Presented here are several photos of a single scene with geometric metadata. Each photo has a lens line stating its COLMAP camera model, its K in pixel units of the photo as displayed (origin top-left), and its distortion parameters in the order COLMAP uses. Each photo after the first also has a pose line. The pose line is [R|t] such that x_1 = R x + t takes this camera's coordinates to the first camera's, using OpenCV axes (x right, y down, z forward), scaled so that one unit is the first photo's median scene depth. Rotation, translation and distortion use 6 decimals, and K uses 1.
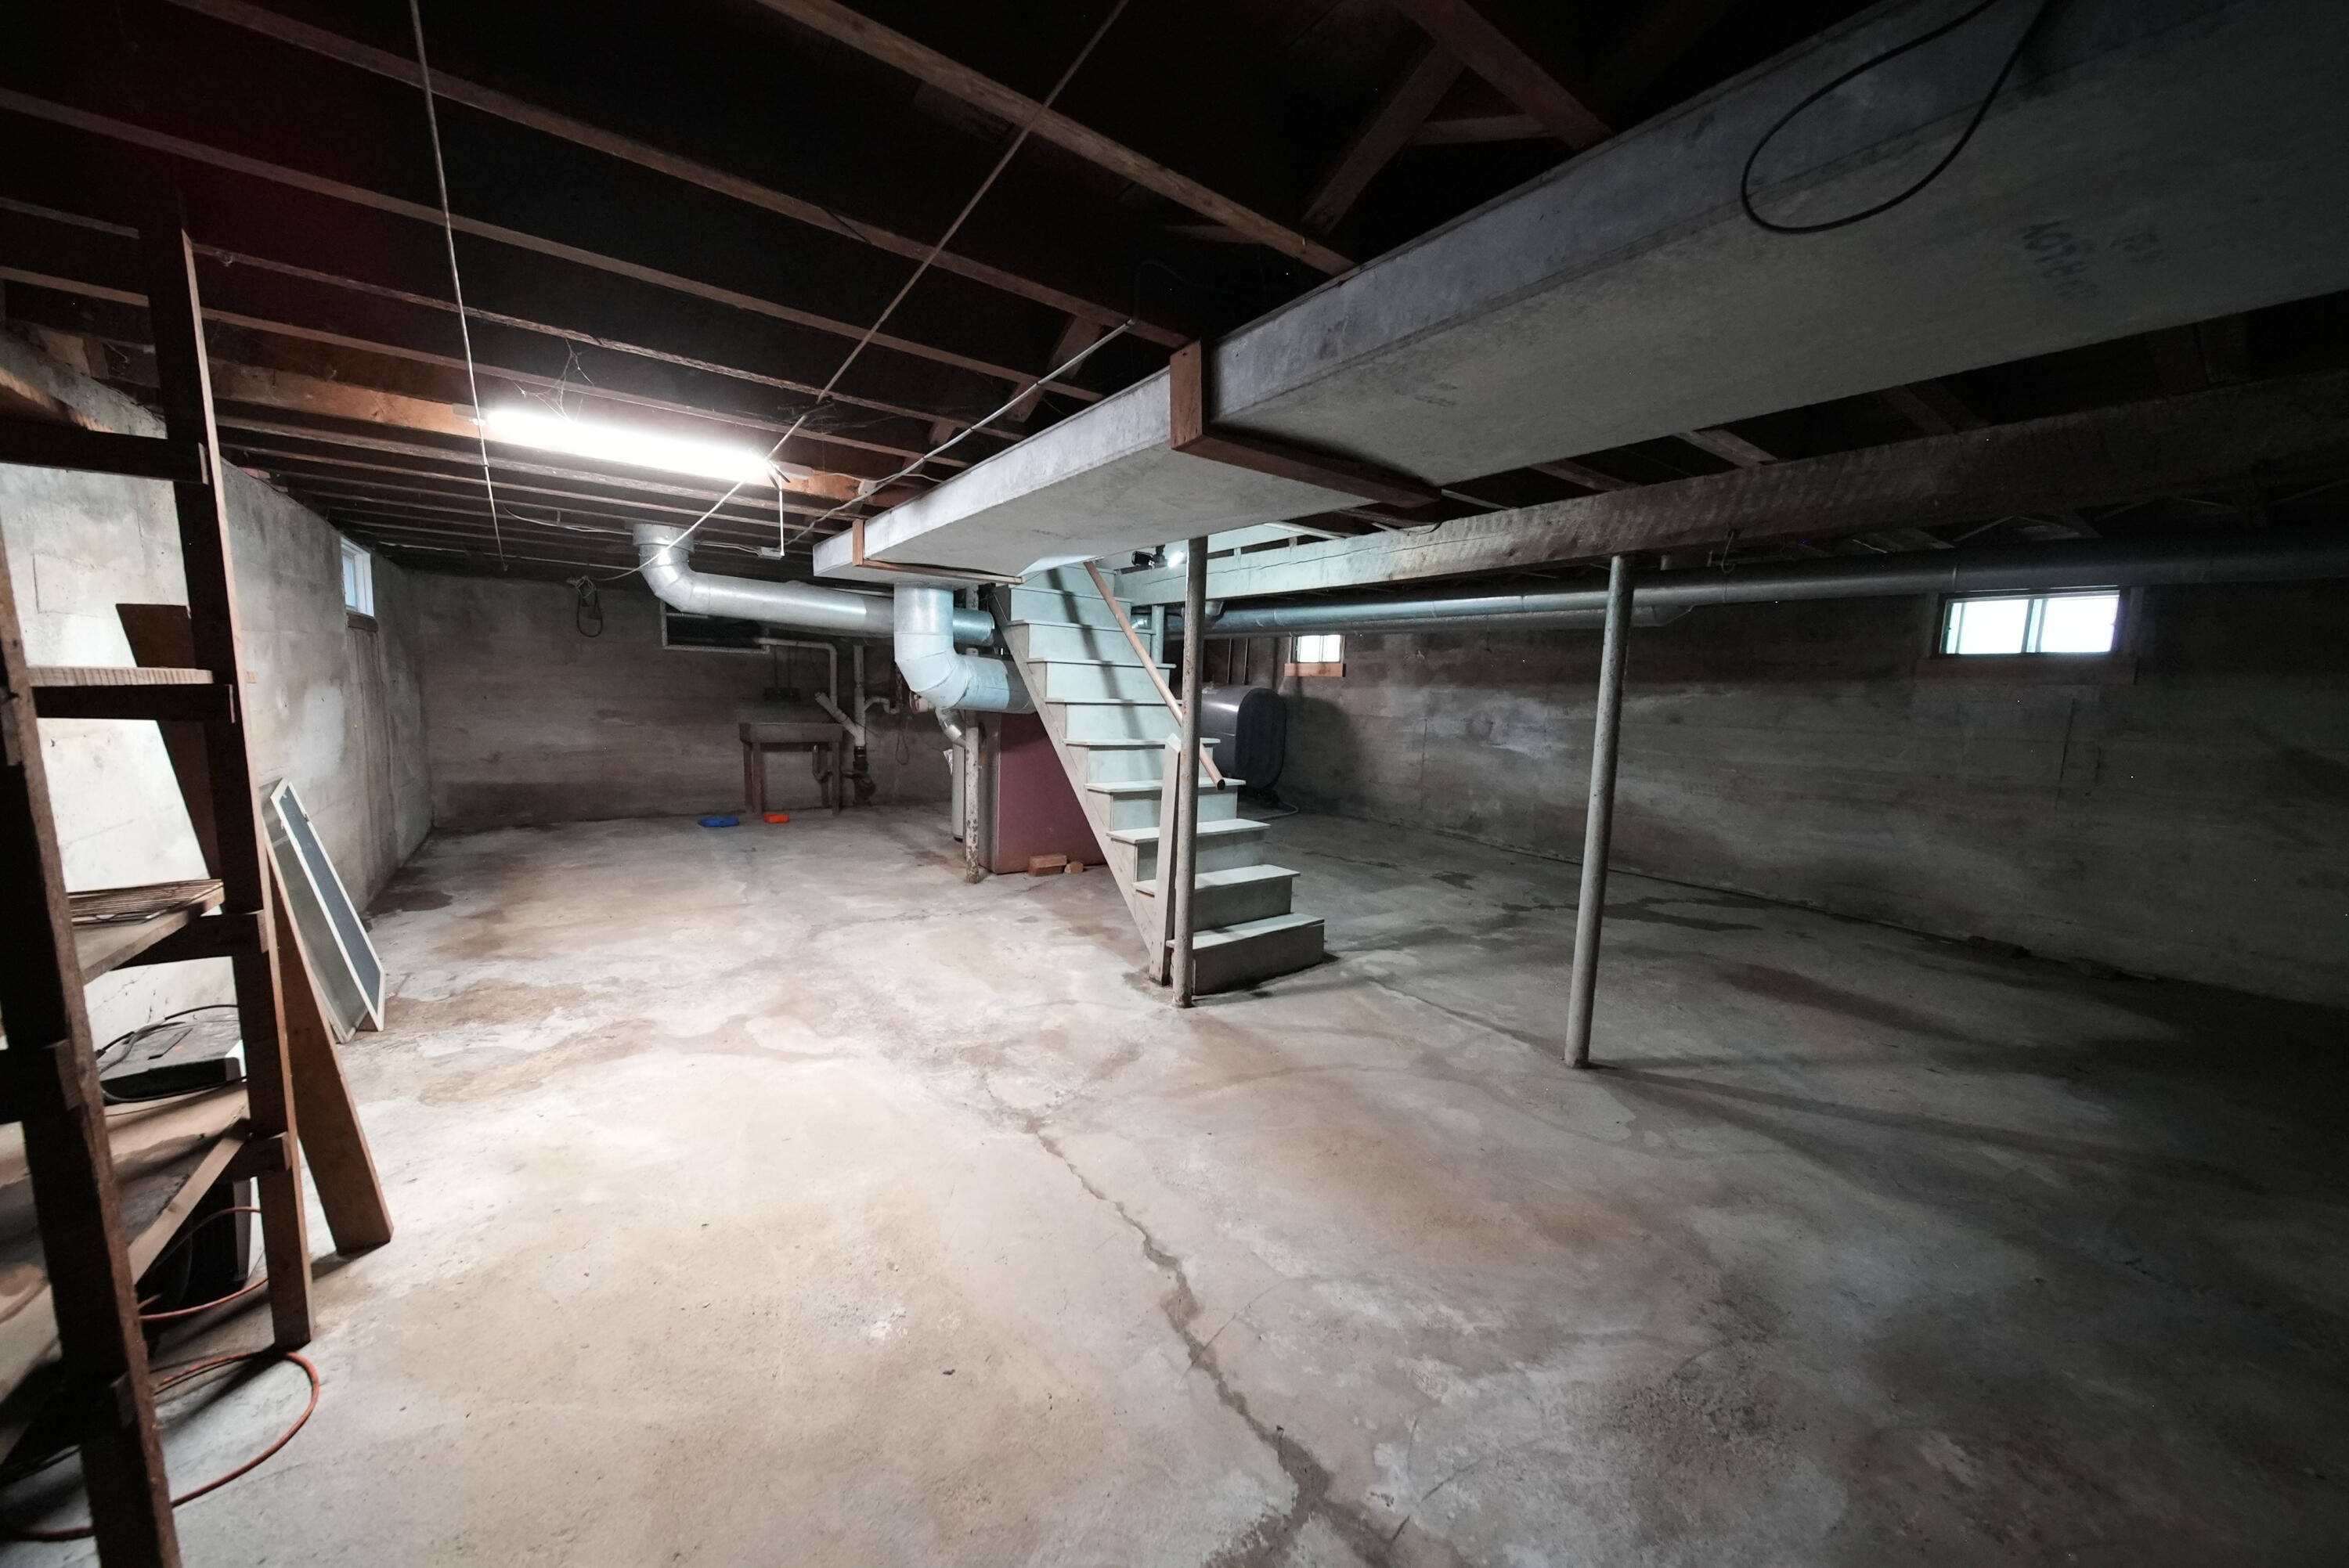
lens RADIAL K [[823.4, 0, 1170.7], [0, 823.4, 790.9], [0, 0, 1]] dist [-0.001860, -0.001263]
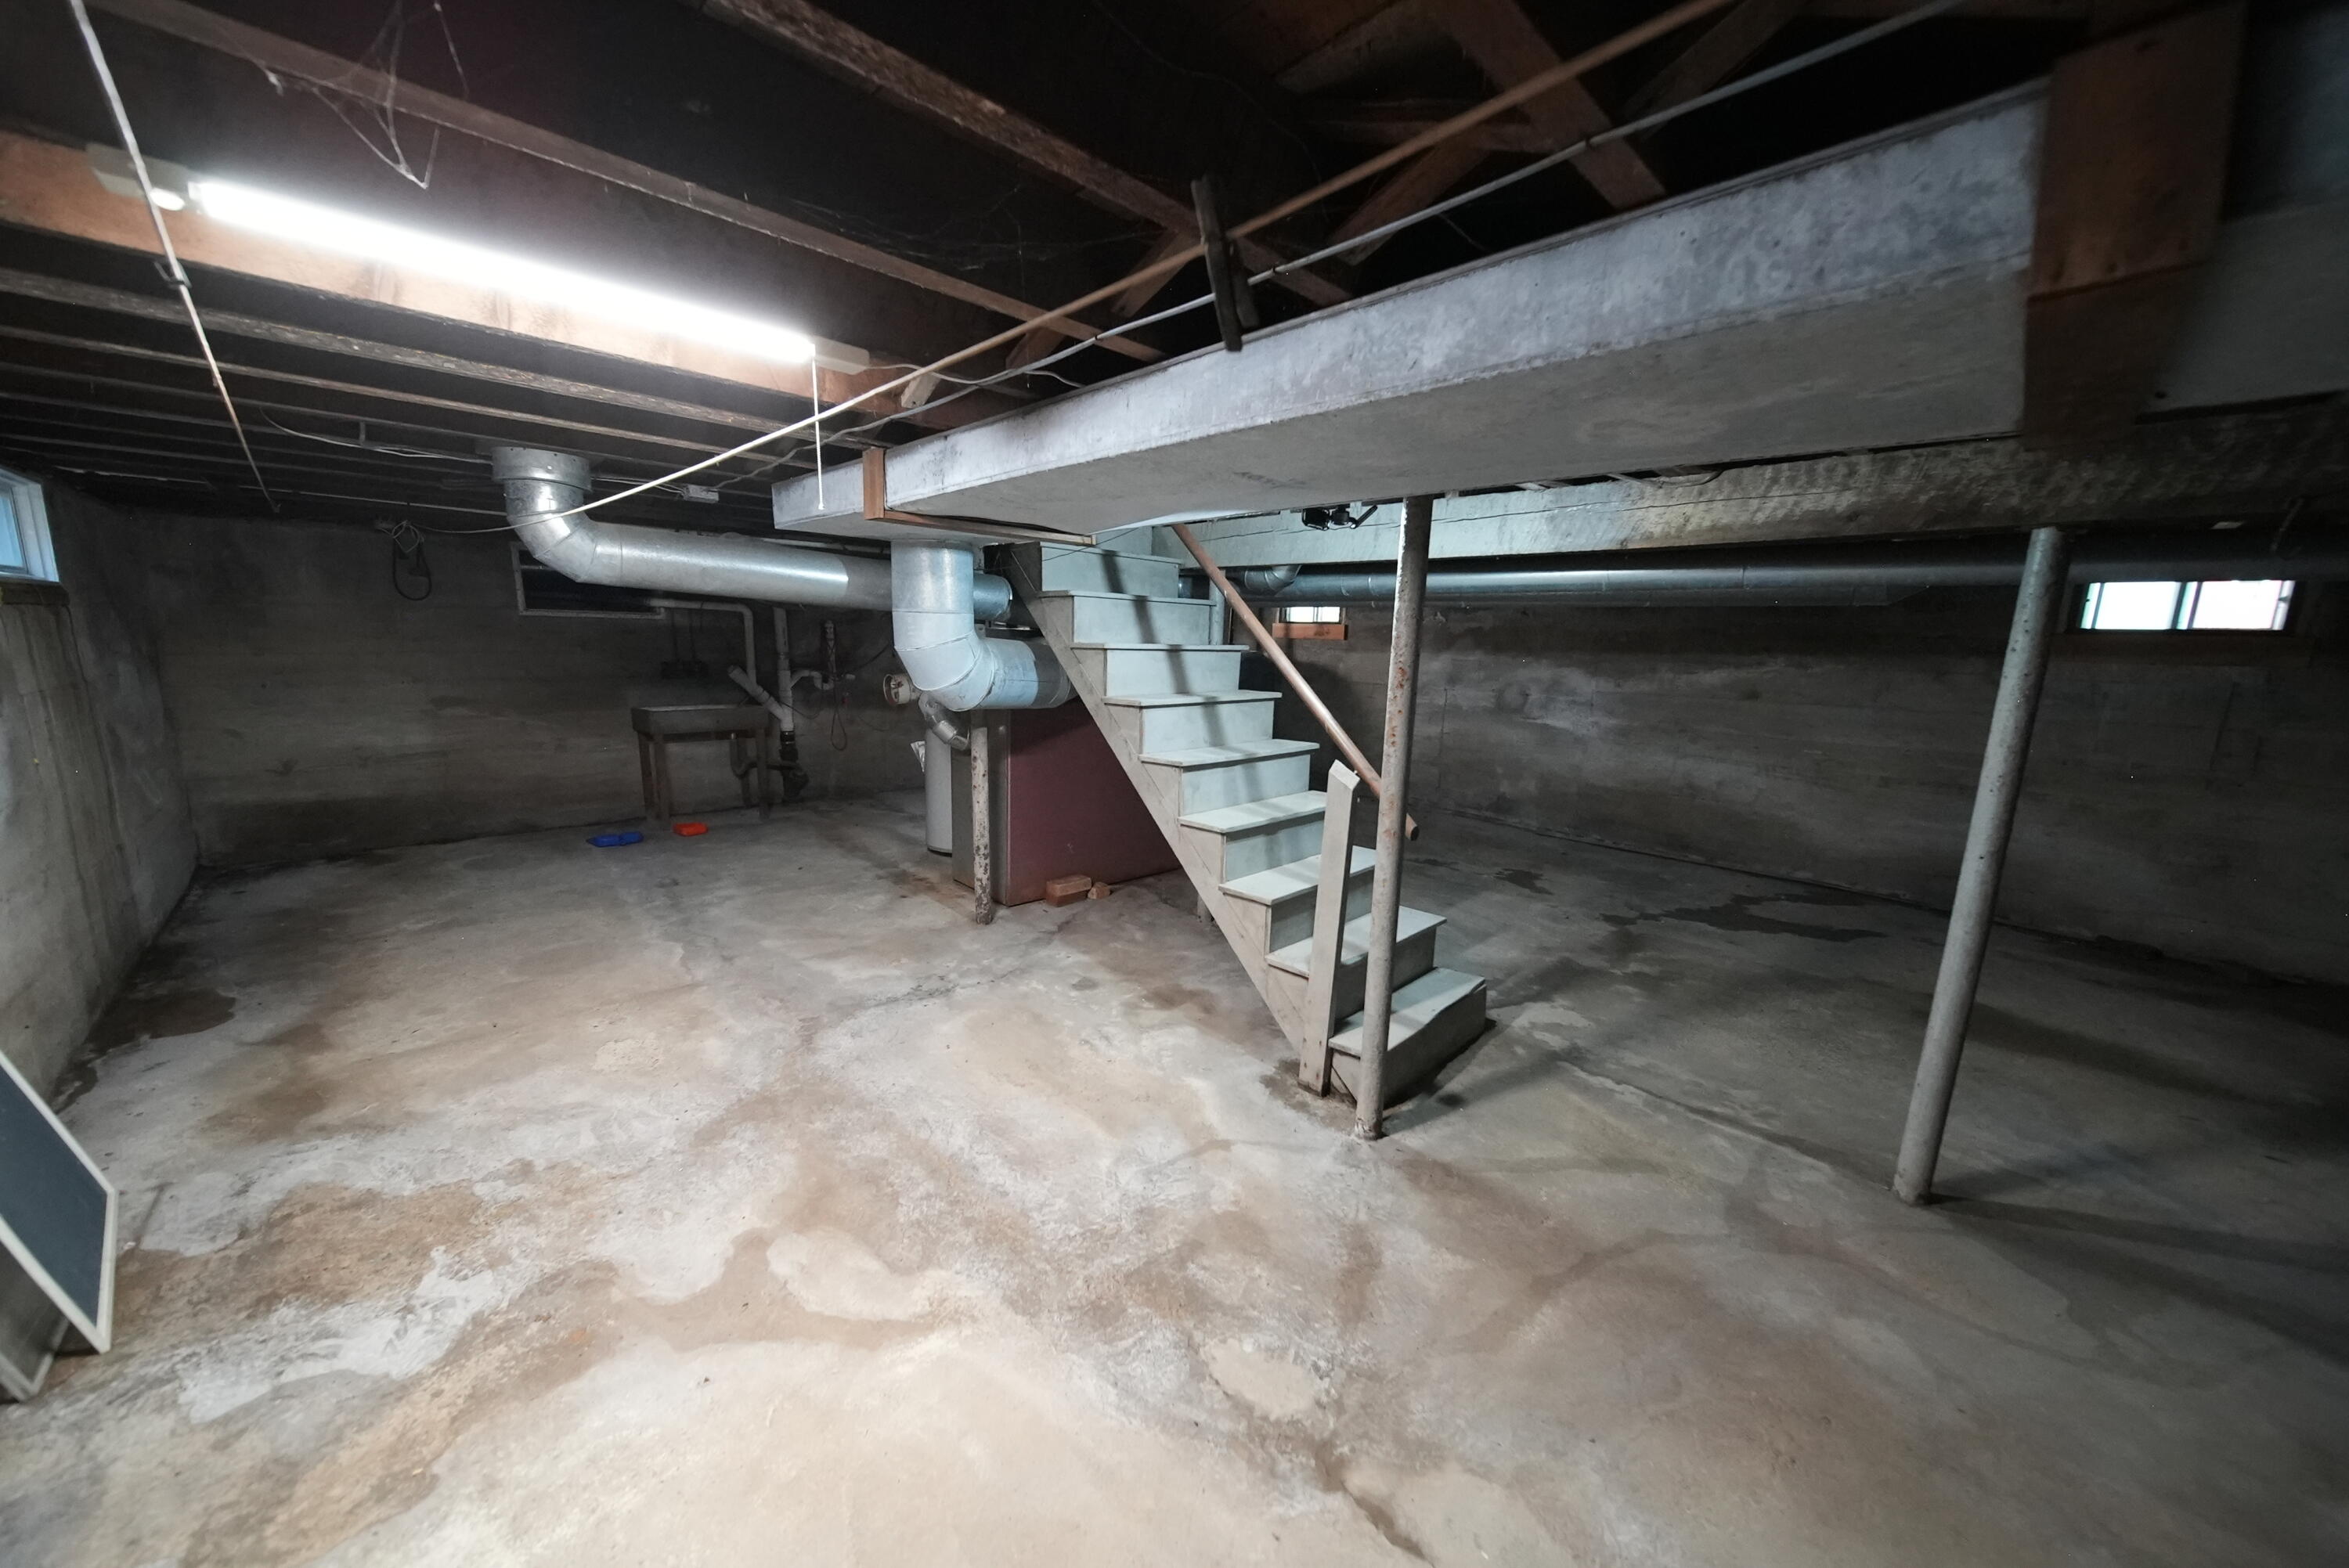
lens RADIAL K [[823.4, 0, 1170.7], [0, 823.4, 790.9], [0, 0, 1]] dist [-0.001860, -0.001263]
pose [[0.991154, -0.030211, 0.129230, -0.206661], [0.021332, 0.997351, 0.069547, -0.084453], [-0.130988, -0.066175, 0.989173, 0.261972]]
